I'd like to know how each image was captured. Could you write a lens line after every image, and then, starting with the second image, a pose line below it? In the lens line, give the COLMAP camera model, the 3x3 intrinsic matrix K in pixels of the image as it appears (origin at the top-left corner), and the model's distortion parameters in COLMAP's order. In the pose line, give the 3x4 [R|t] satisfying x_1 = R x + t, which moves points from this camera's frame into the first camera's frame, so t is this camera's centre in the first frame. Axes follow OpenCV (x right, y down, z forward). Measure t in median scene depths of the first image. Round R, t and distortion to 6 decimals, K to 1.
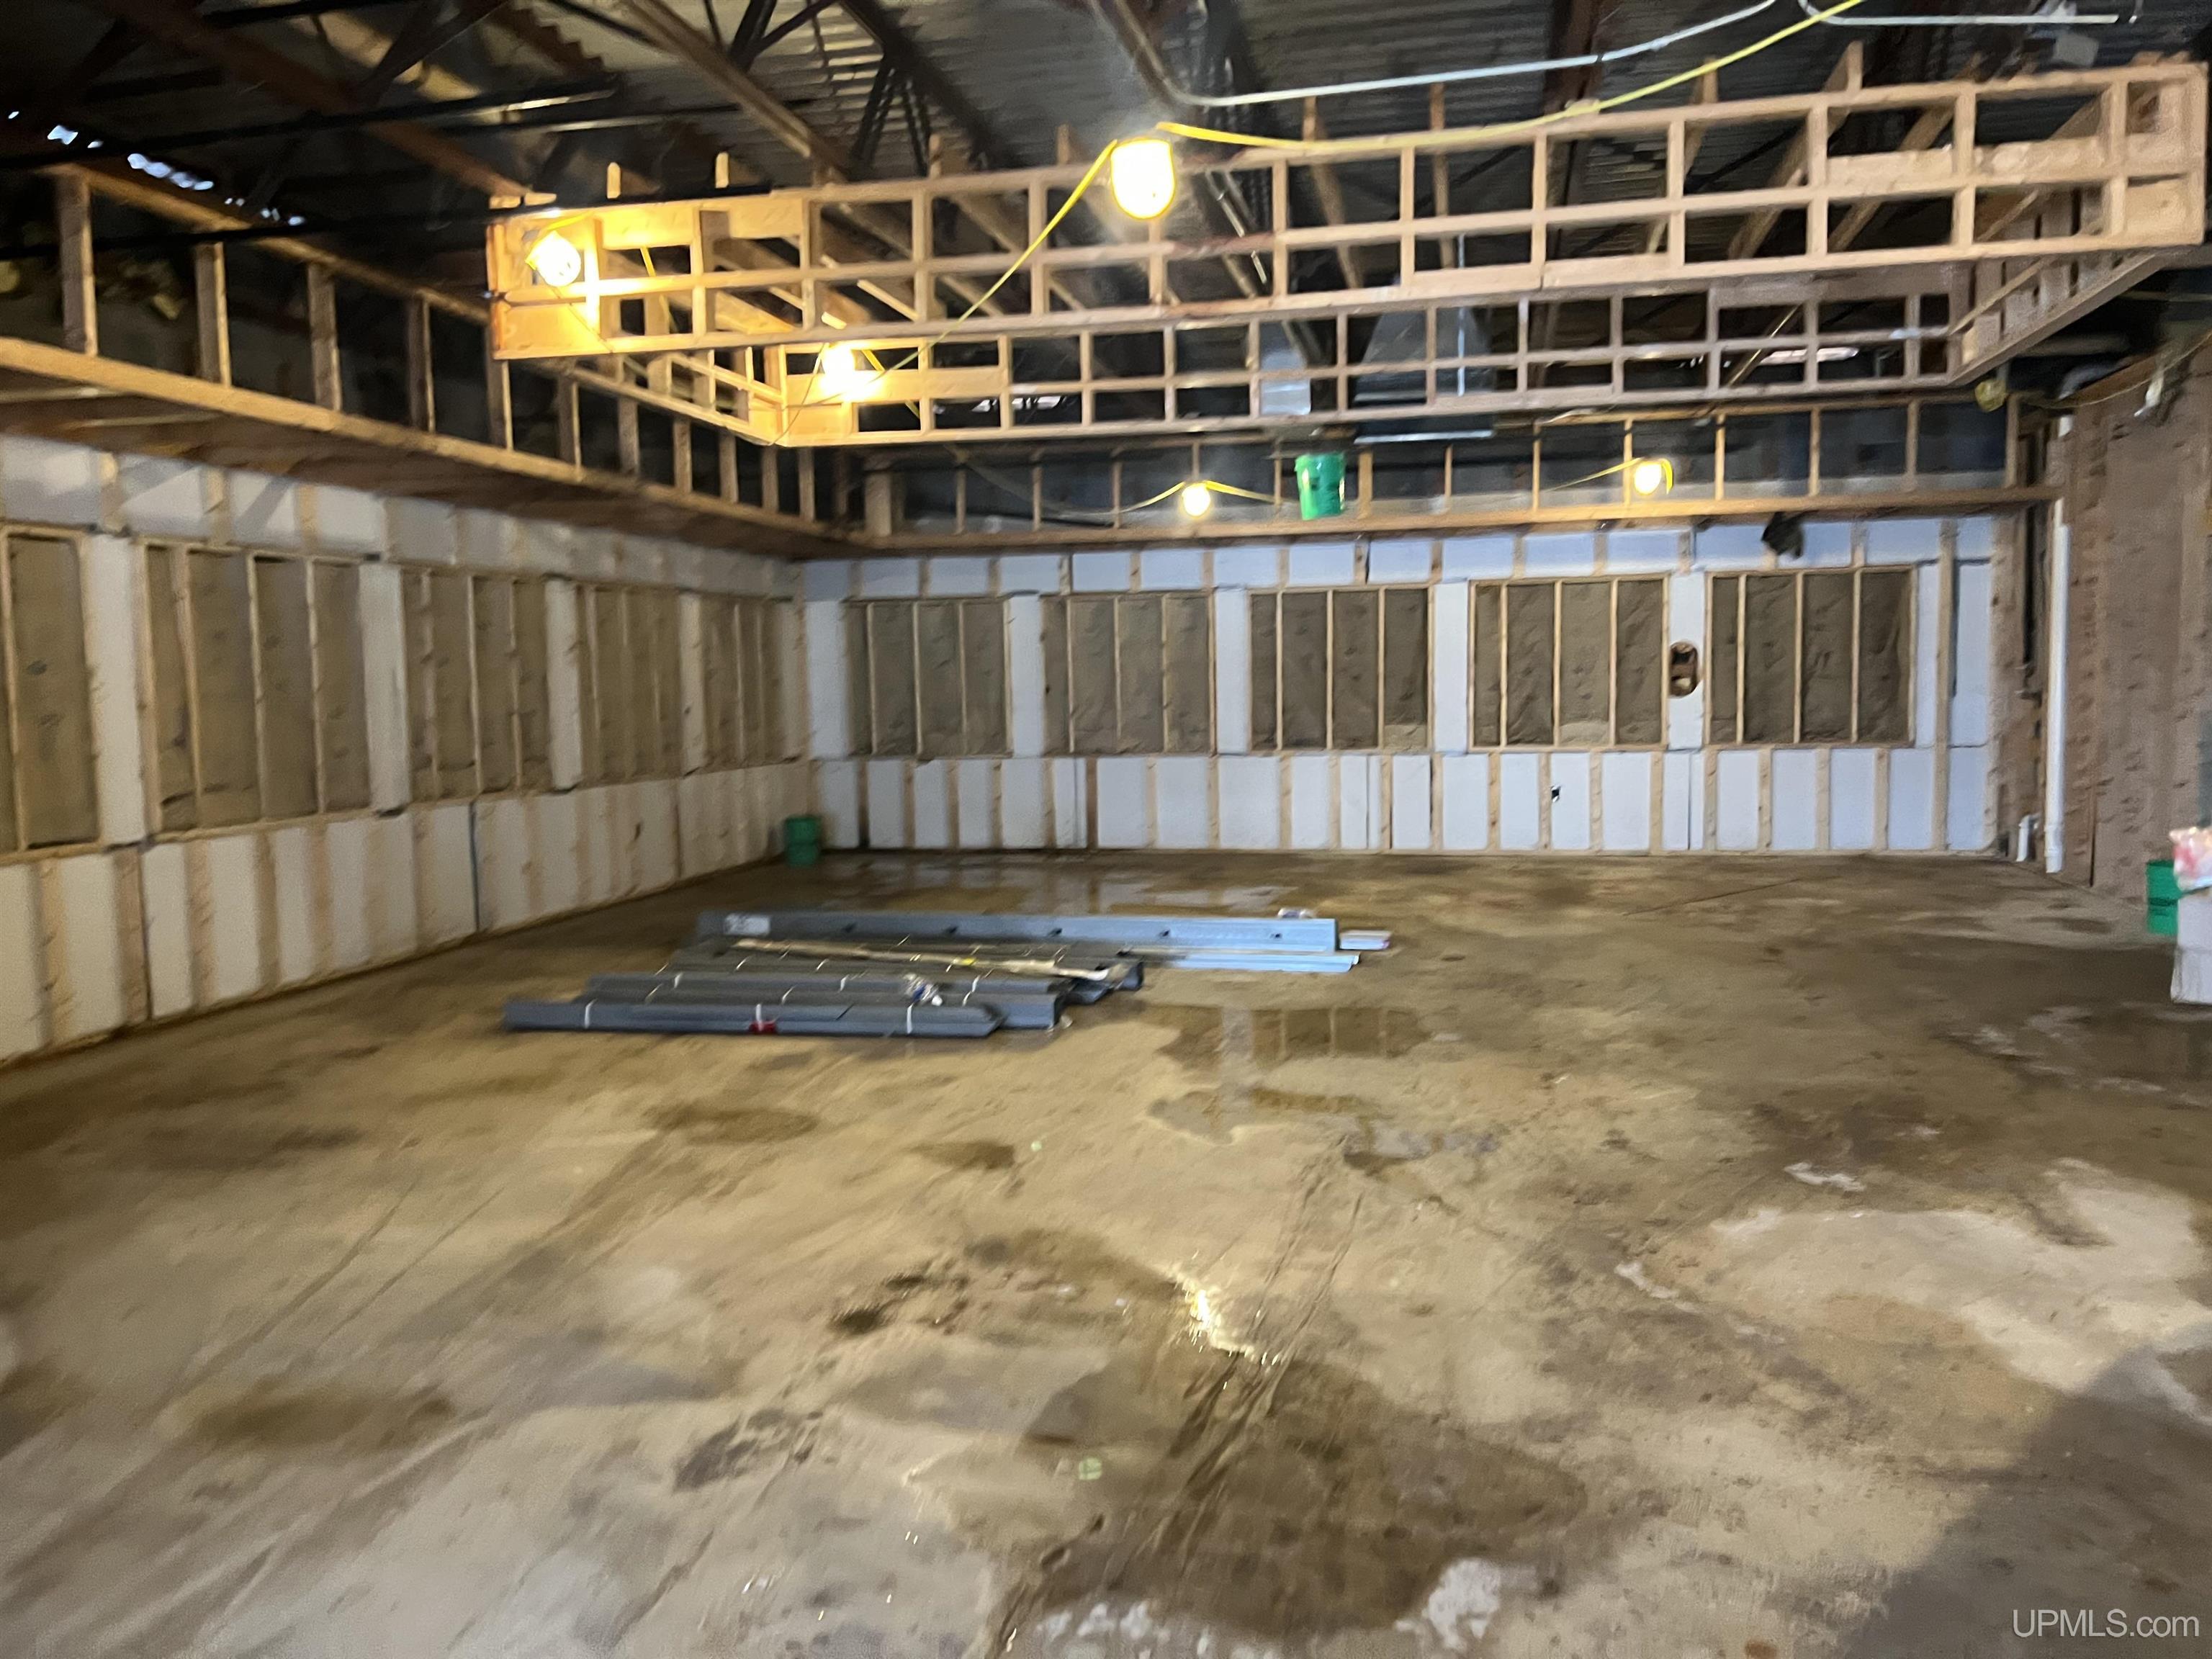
lens RADIAL K [[1657.5, 0, 1070.6], [0, 1657.5, 831.4], [0, 0, 1]] dist [0.178408, -0.358401]
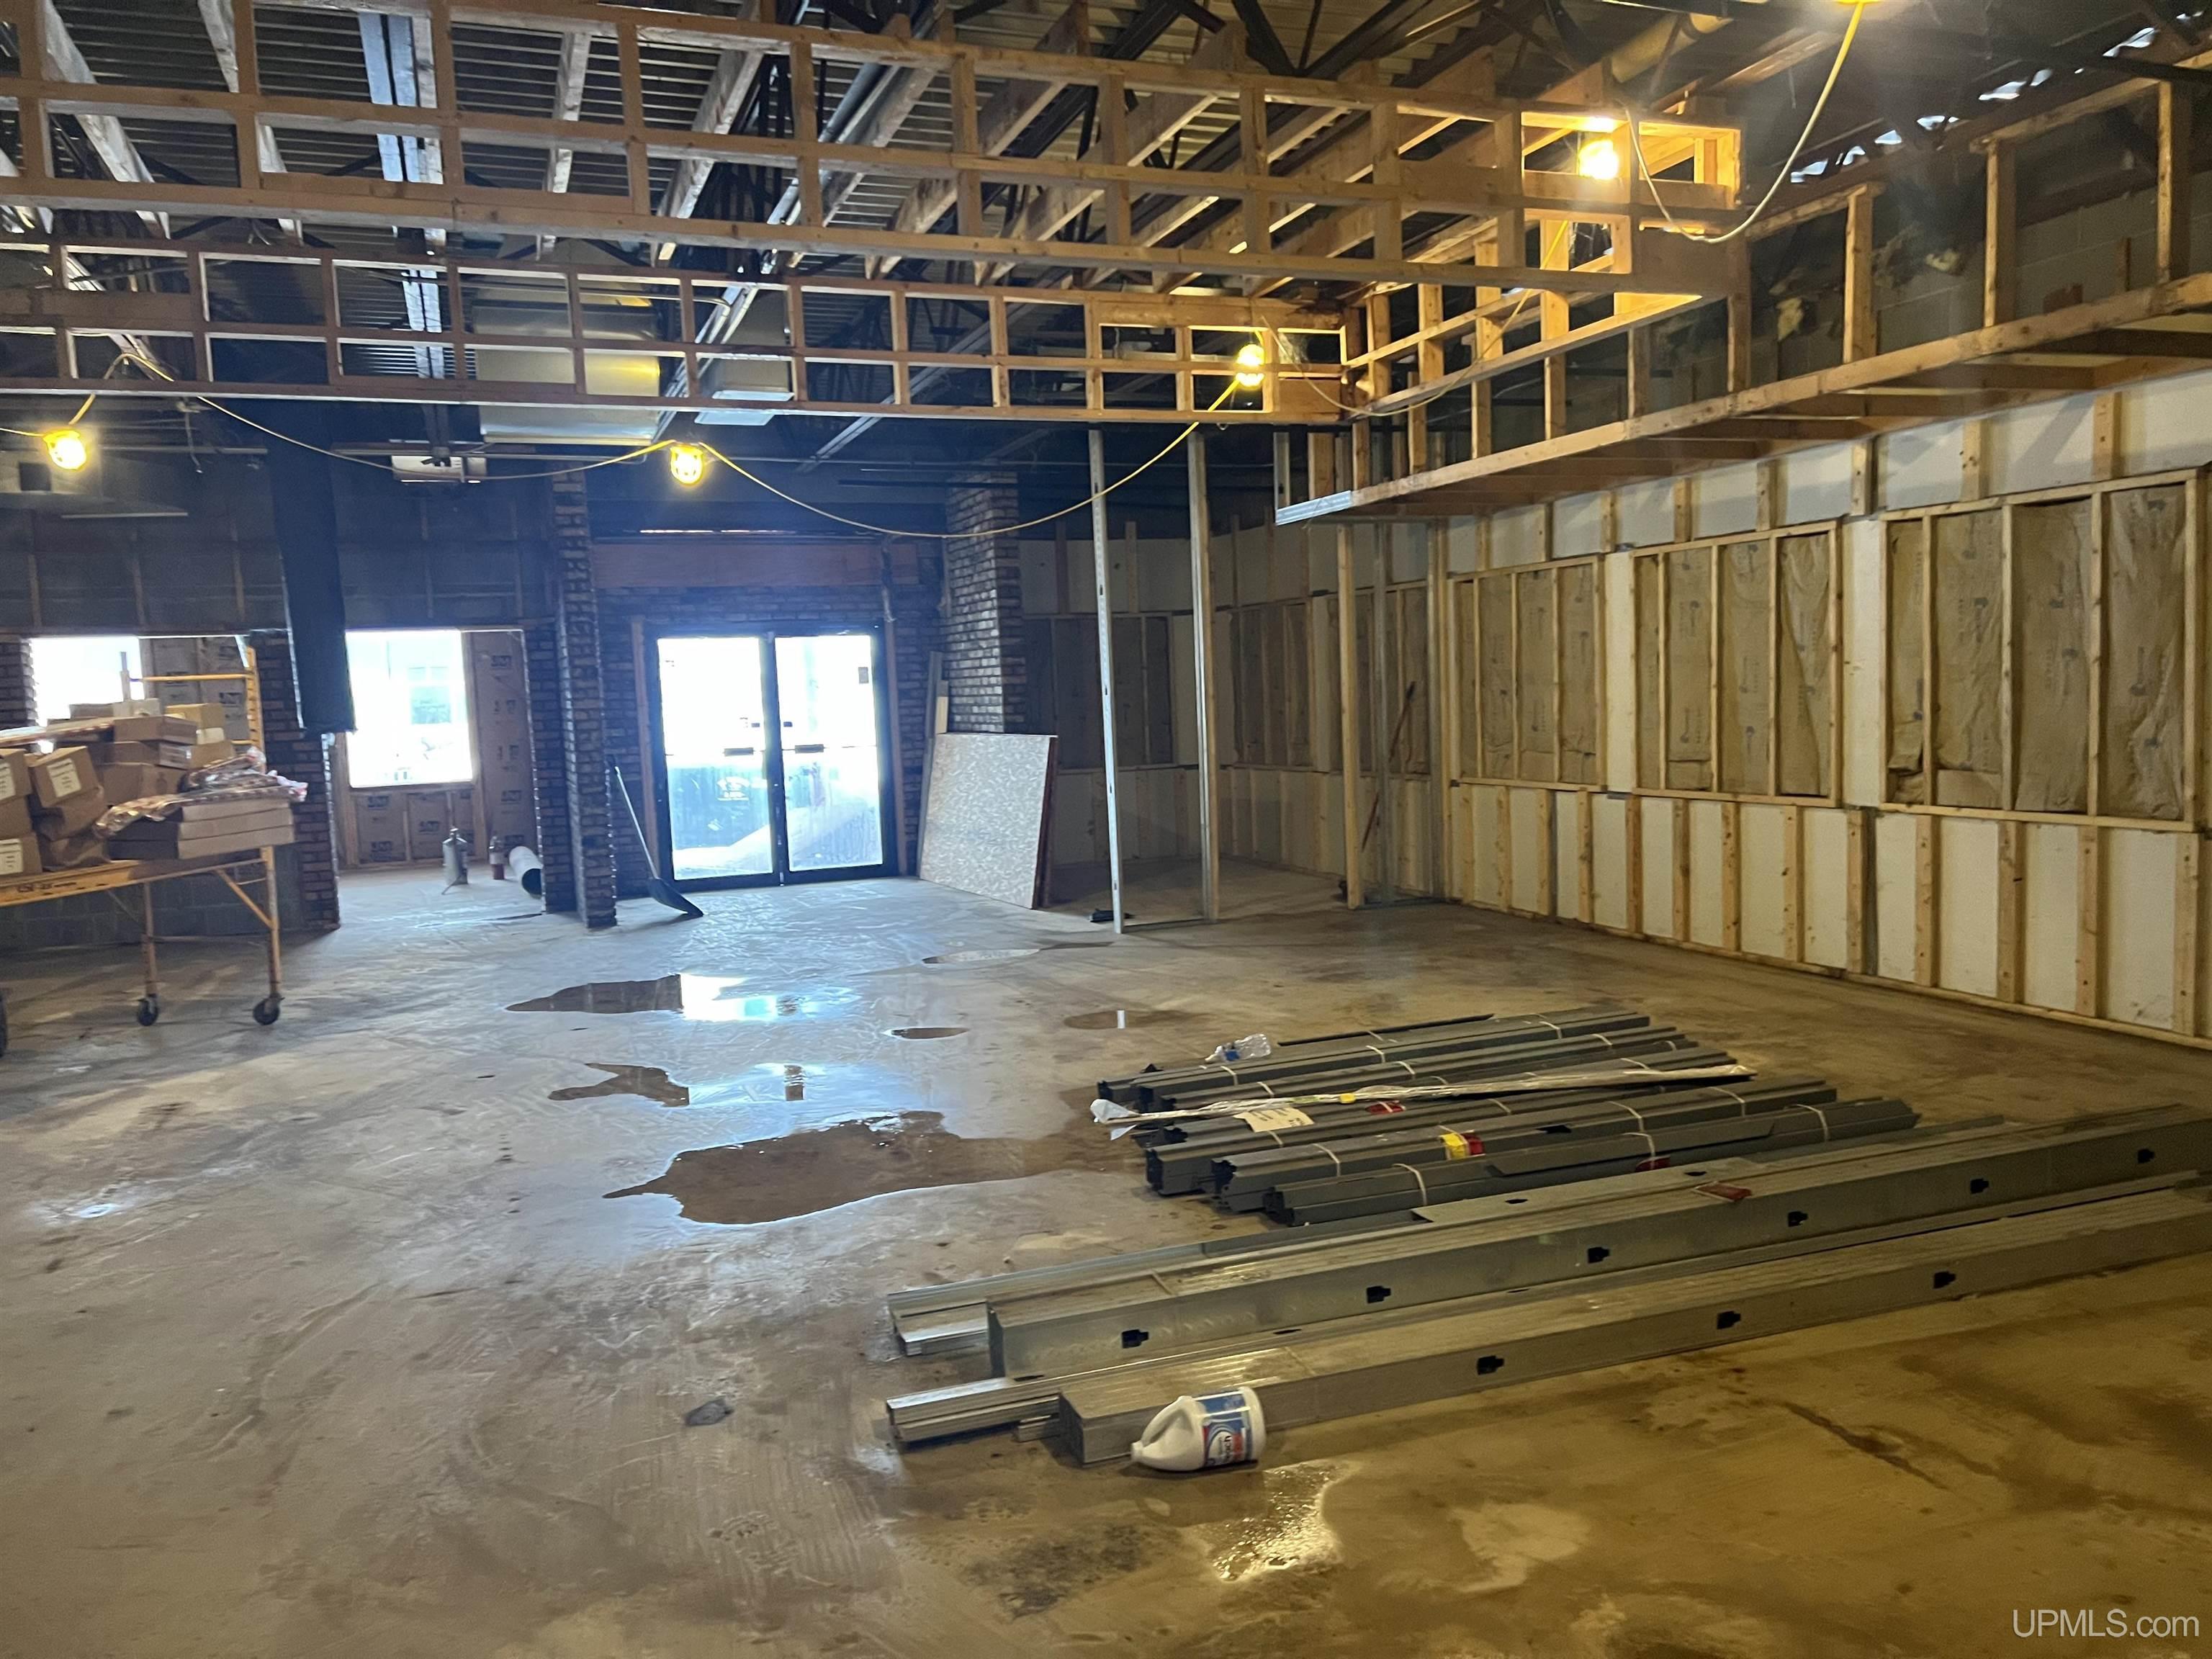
lens RADIAL K [[1657.5, 0, 1070.6], [0, 1657.5, 831.4], [0, 0, 1]] dist [0.178408, -0.358401]
pose [[-0.828317, 0.101048, -0.551072, 0.440910], [0.006375, 0.985237, 0.171078, -0.163358], [0.560224, 0.138194, -0.816732, 1.583759]]
